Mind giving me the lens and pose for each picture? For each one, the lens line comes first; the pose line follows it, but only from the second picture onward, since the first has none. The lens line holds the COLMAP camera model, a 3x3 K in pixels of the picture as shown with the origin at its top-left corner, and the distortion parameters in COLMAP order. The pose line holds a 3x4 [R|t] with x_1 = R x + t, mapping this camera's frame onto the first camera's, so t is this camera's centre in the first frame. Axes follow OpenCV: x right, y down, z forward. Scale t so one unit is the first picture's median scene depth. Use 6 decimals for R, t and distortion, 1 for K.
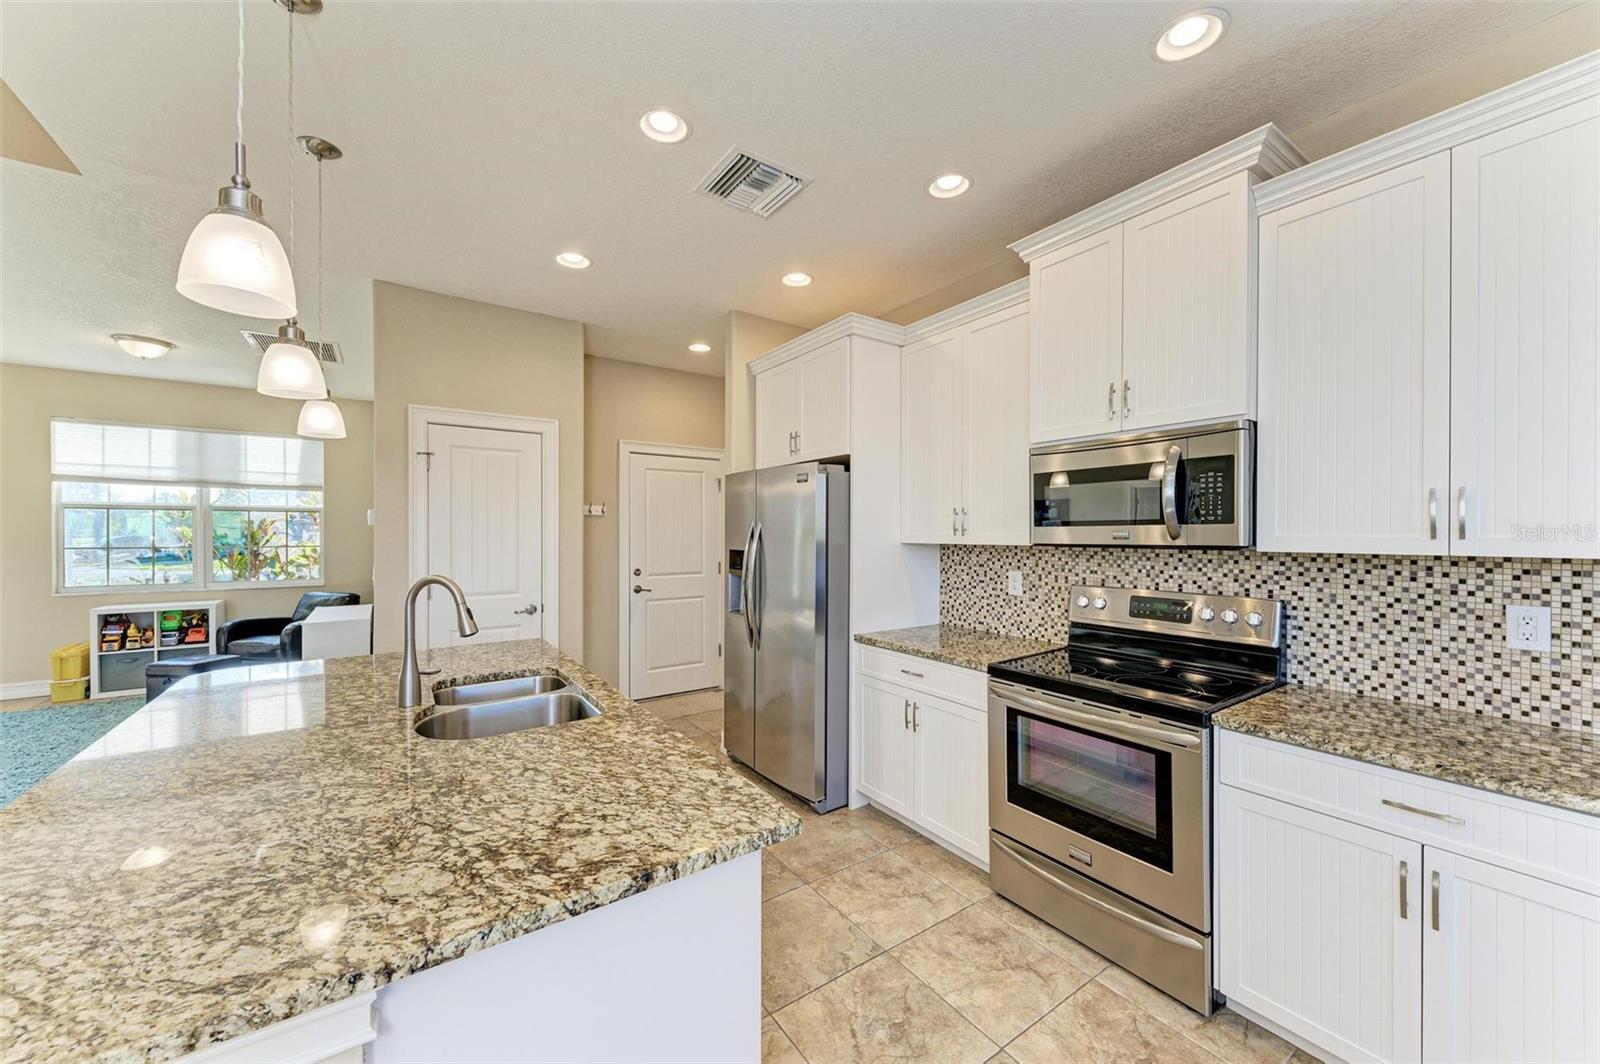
lens RADIAL K [[594.7, 0, 800.1], [0, 594.7, 535.8], [0, 0, 1]] dist [0.019963, -0.007334]
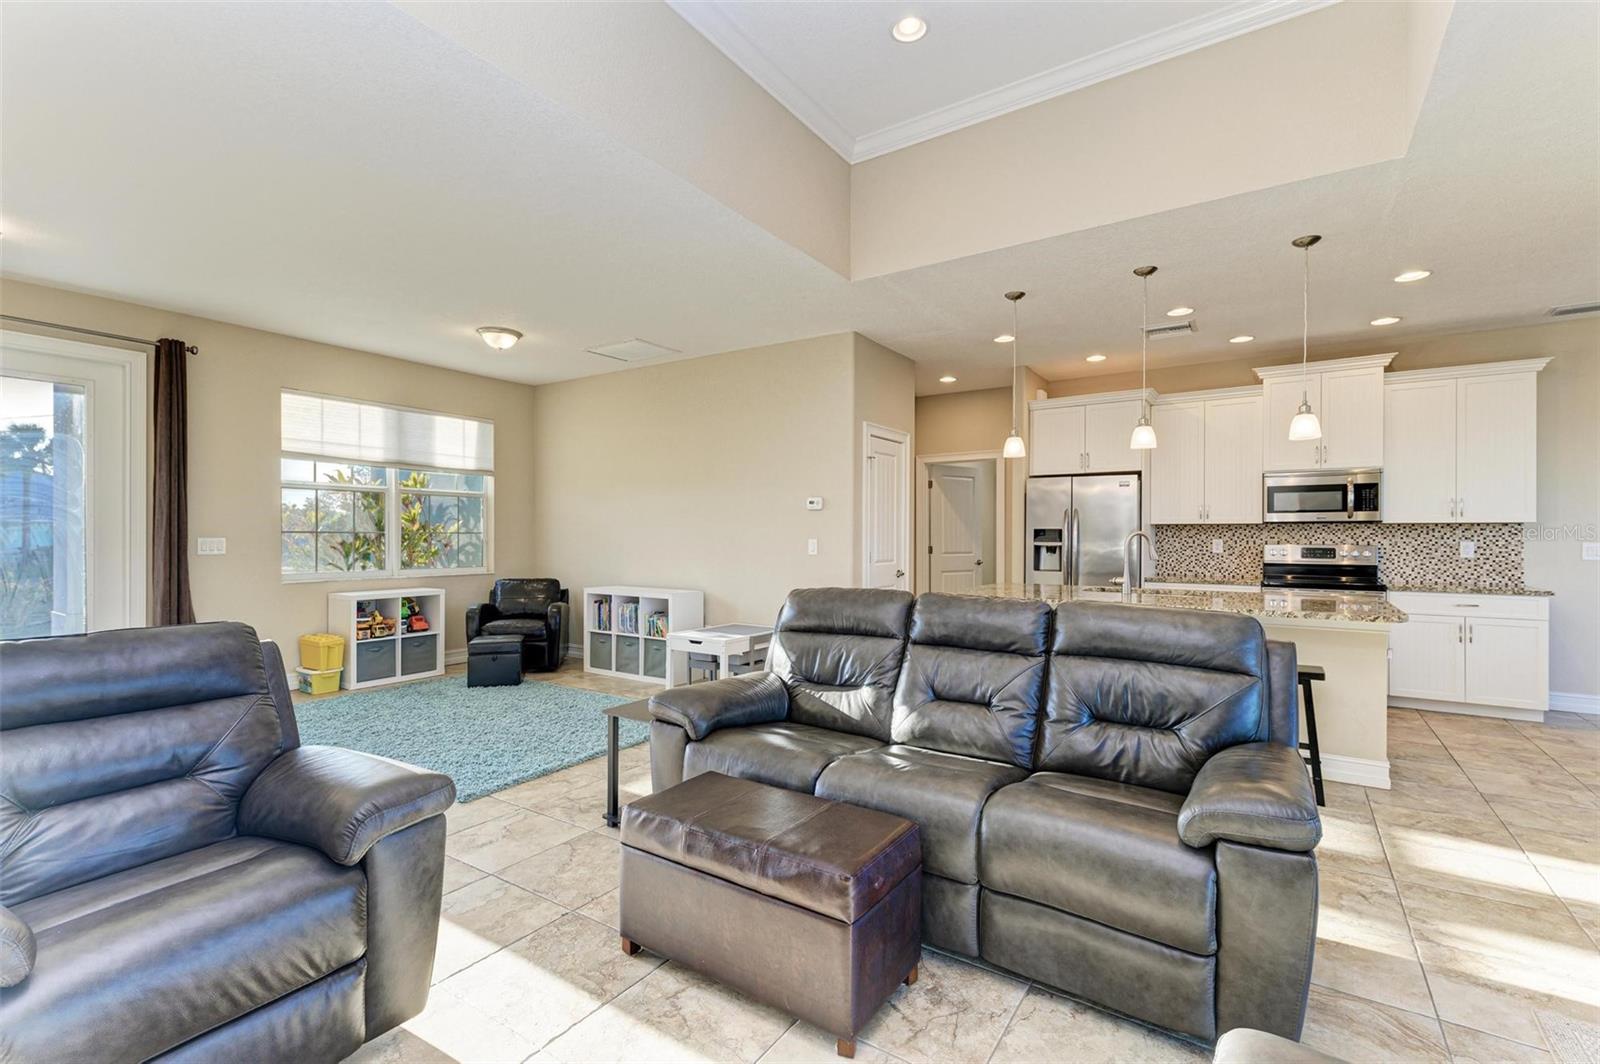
lens RADIAL K [[713.8, 0, 800.4], [0, 713.8, 537.7], [0, 0, 1]] dist [0.026087, -0.010545]
pose [[0.930965, -0.000942, 0.365107, -2.252615], [0.000708, 0.999999, 0.000775, 0.073735], [-0.365108, -0.000463, 0.930965, -0.770861]]
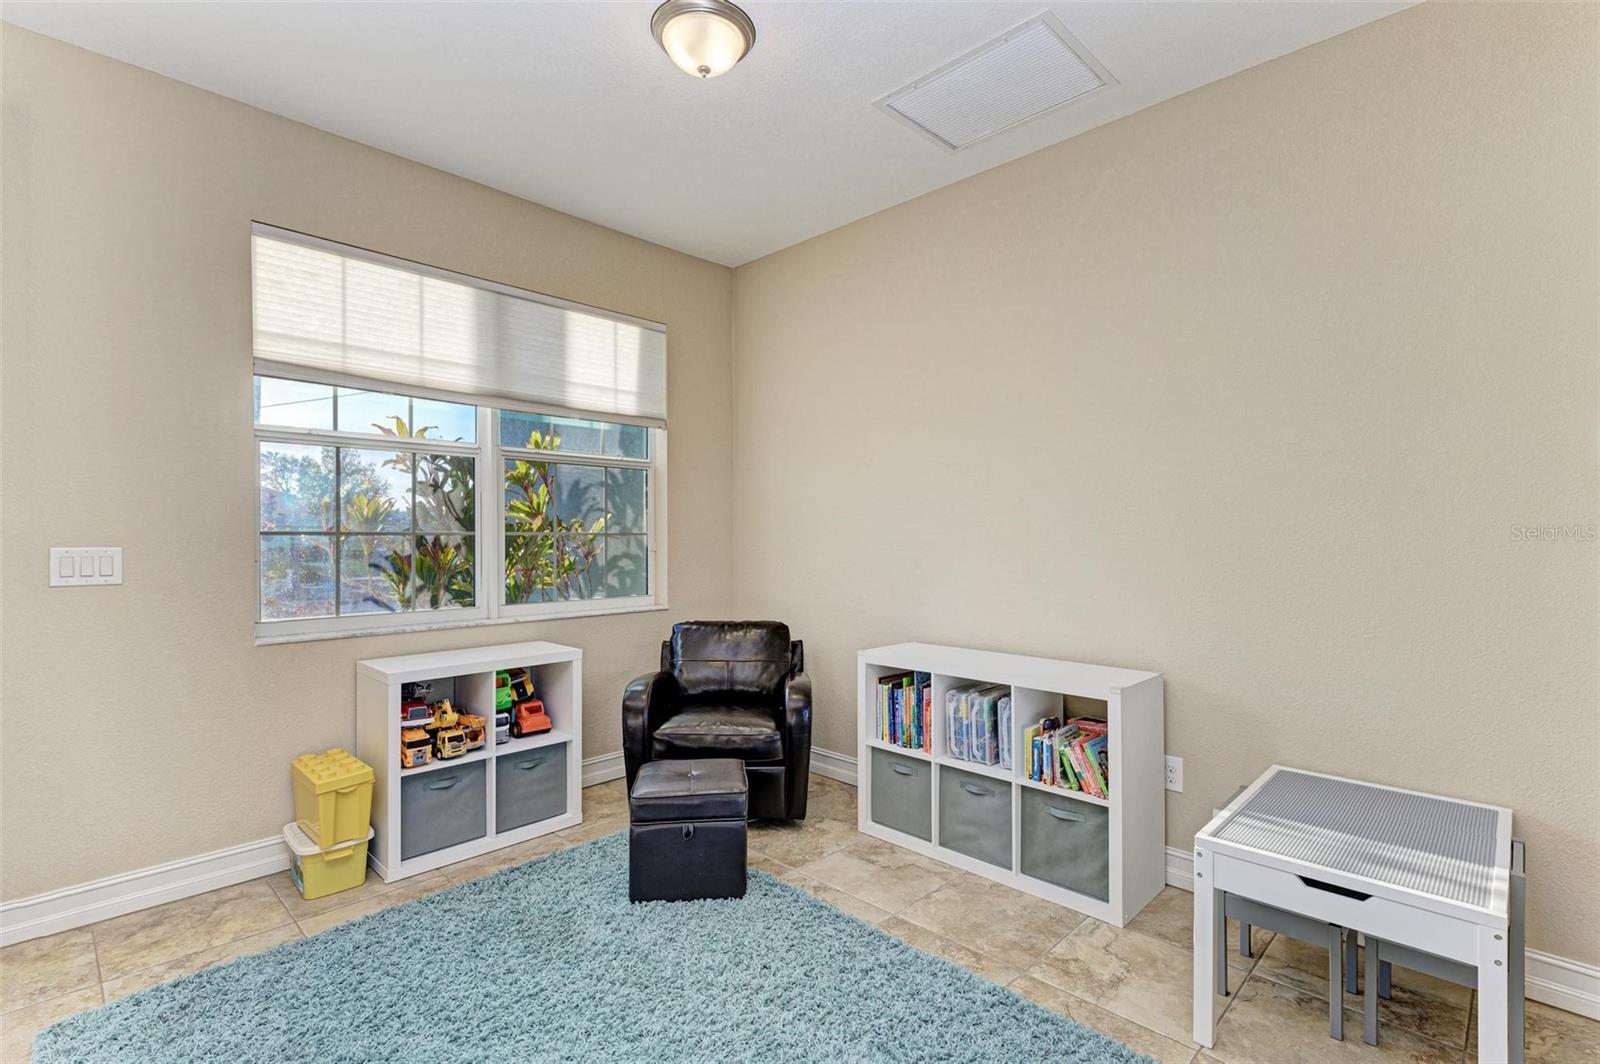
lens RADIAL K [[744.7, 0, 799.9], [0, 744.7, 536.1], [0, 0, 1]] dist [0.019379, -0.000486]
pose [[0.982512, -0.003194, 0.186173, -2.388183], [0.004145, 0.999980, -0.004717, 0.068446], [-0.186154, 0.005406, 0.982506, 1.007230]]
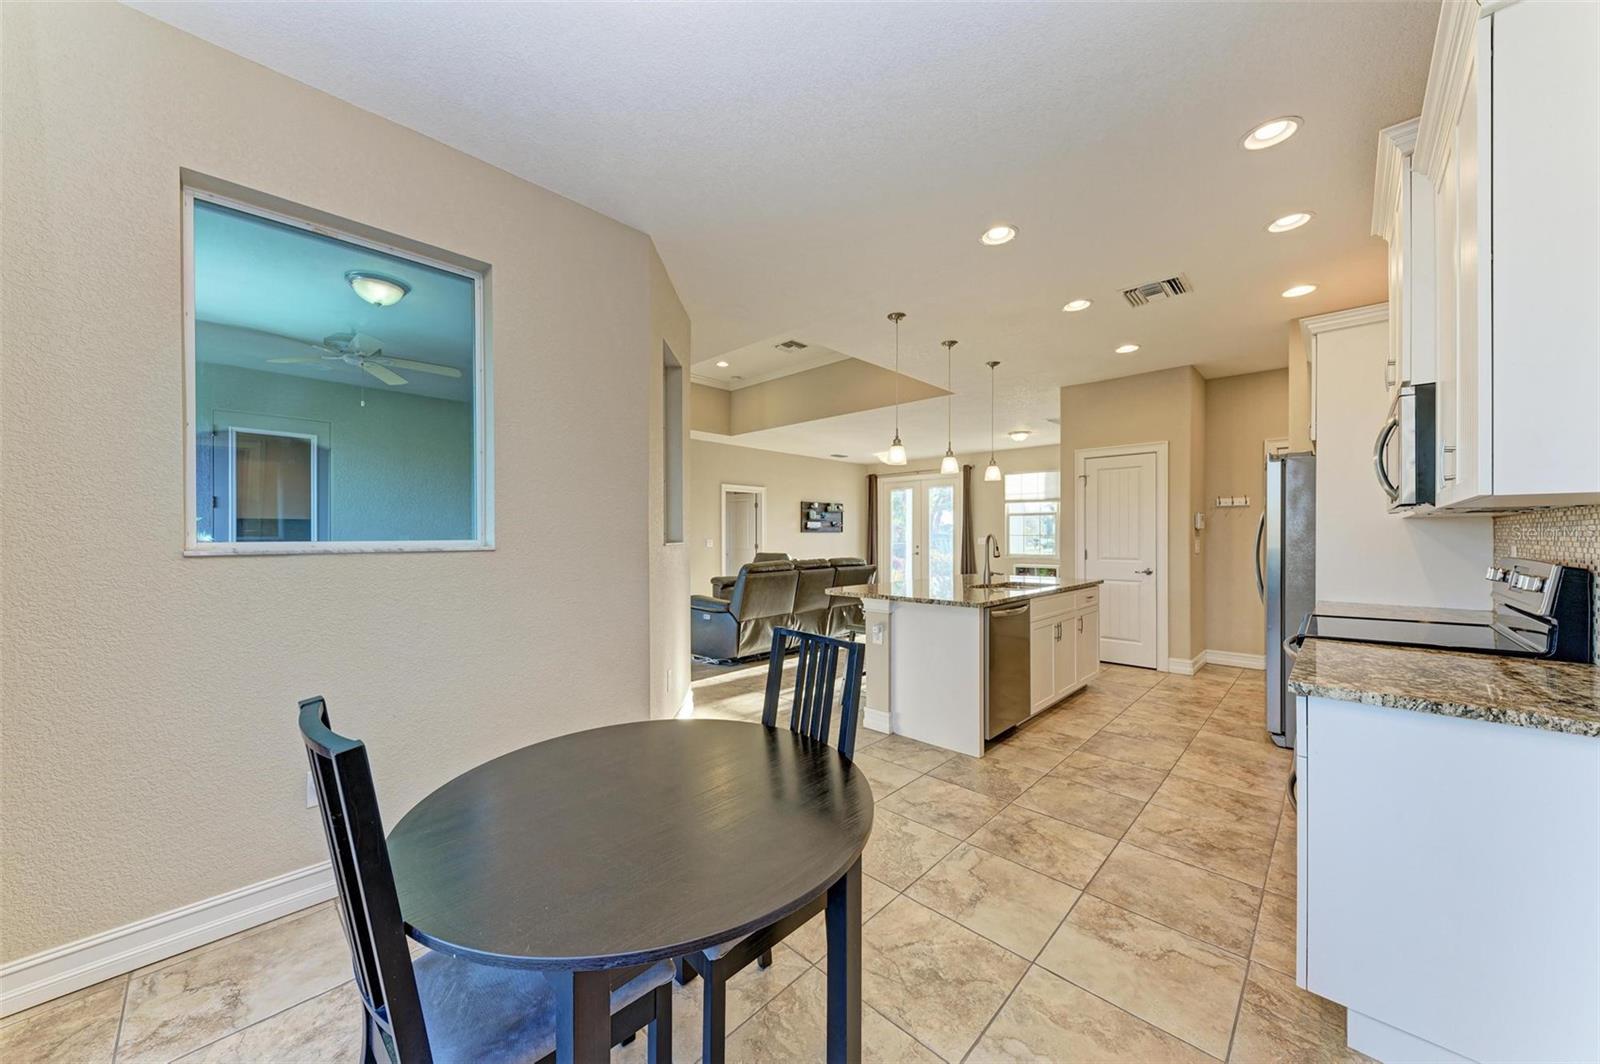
lens RADIAL K [[561.3, 0, 801.7], [0, 561.3, 534.5], [0, 0, 1]] dist [0.010636, 0.000002]
pose [[0.201206, -0.002967, -0.979545, 1.363087], [-0.003592, 0.999986, -0.003767, 0.070773], [0.979542, 0.004277, 0.201192, -0.241273]]
